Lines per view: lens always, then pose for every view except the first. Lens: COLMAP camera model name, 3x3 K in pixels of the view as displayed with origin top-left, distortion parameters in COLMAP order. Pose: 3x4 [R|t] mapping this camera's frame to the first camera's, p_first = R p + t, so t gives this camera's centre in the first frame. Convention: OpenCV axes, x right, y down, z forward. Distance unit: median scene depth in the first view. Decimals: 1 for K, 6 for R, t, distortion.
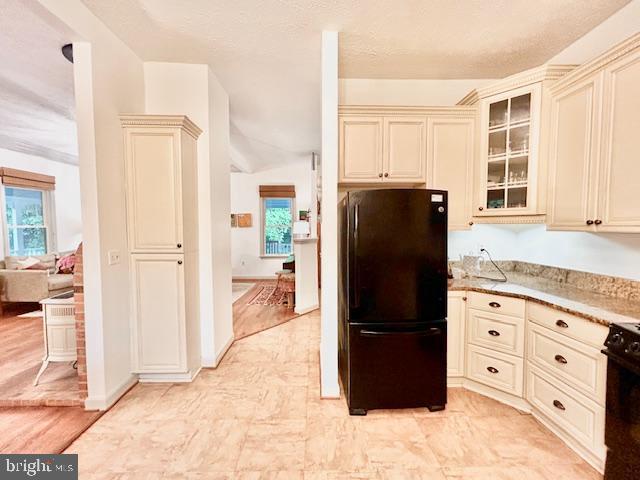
lens RADIAL K [[250.4, 0, 316.3], [0, 250.4, 235.1], [0, 0, 1]] dist [-0.000823, 0.000265]
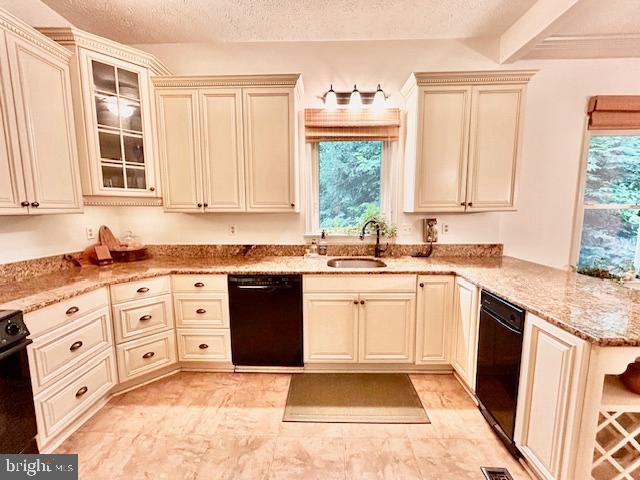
lens RADIAL K [[250.4, 0, 316.3], [0, 250.4, 235.1], [0, 0, 1]] dist [-0.000823, 0.000265]
pose [[0.032241, -0.116949, 0.992614, -0.189706], [0.036033, 0.992621, 0.115780, -0.021686], [-0.998830, 0.032034, 0.036217, 0.284304]]
